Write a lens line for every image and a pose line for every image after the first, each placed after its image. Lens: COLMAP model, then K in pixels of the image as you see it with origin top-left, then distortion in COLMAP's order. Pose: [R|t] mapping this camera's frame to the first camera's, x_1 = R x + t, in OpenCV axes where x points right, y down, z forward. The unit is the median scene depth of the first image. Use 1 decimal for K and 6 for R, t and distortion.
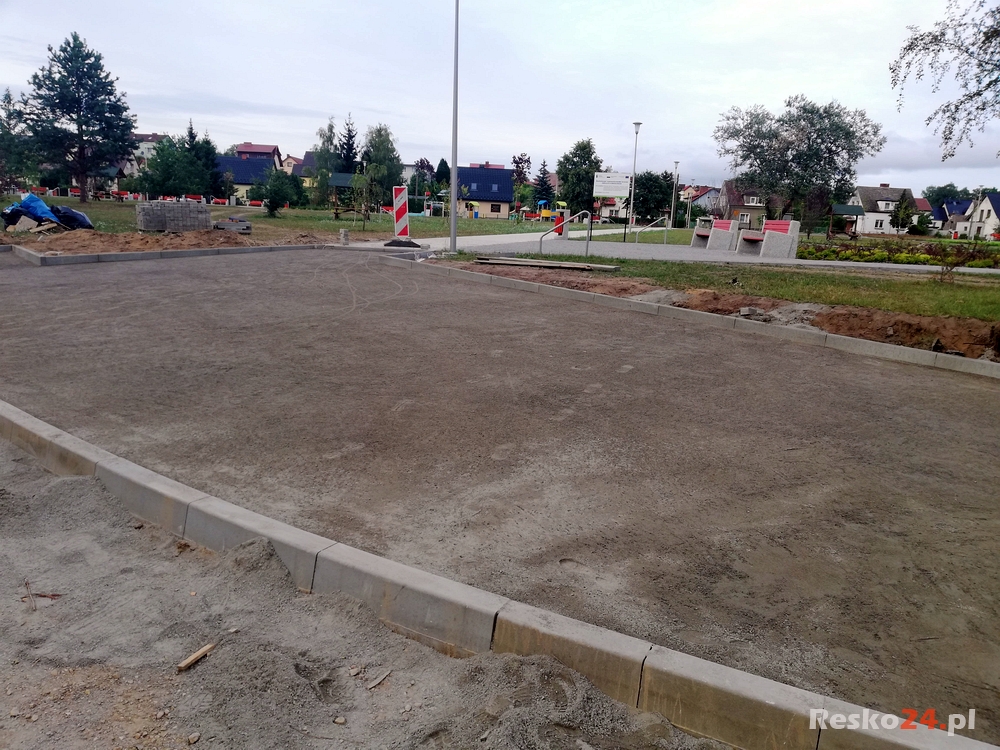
lens RADIAL K [[732.6, 0, 501.0], [0, 732.6, 388.3], [0, 0, 1]] dist [0.057482, -0.080492]
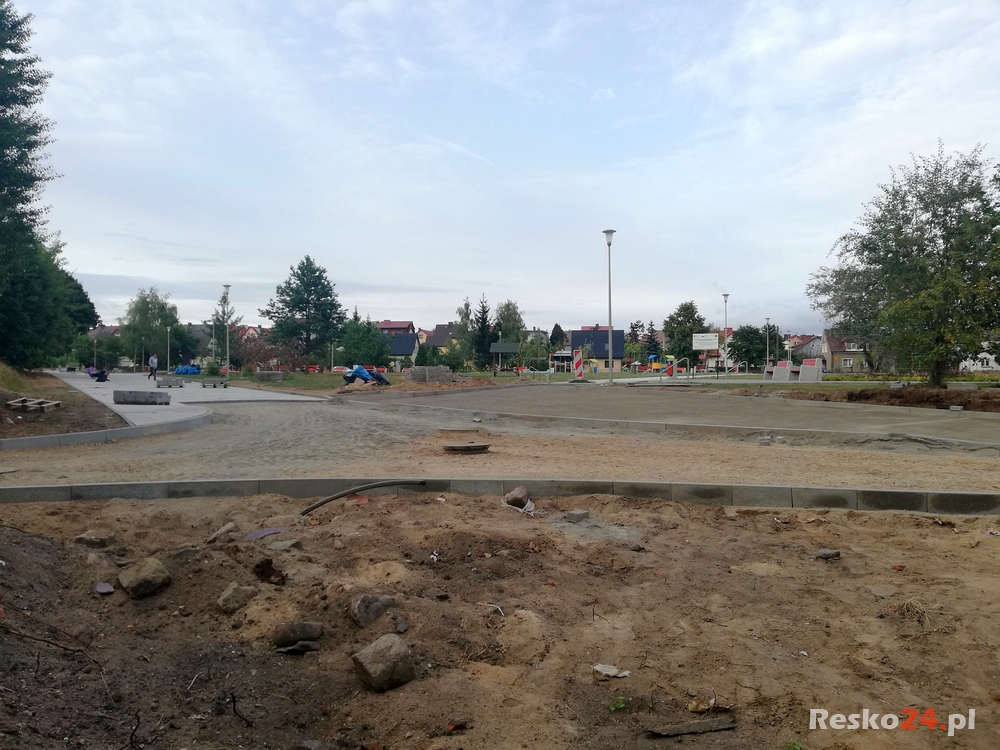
lens RADIAL K [[732.6, 0, 501.0], [0, 732.6, 388.3], [0, 0, 1]] dist [0.057482, -0.080492]
pose [[0.988395, -0.042440, -0.145854, -0.010425], [0.010762, 0.977329, -0.211451, 0.029355], [0.151521, 0.207427, 0.966445, -0.112337]]
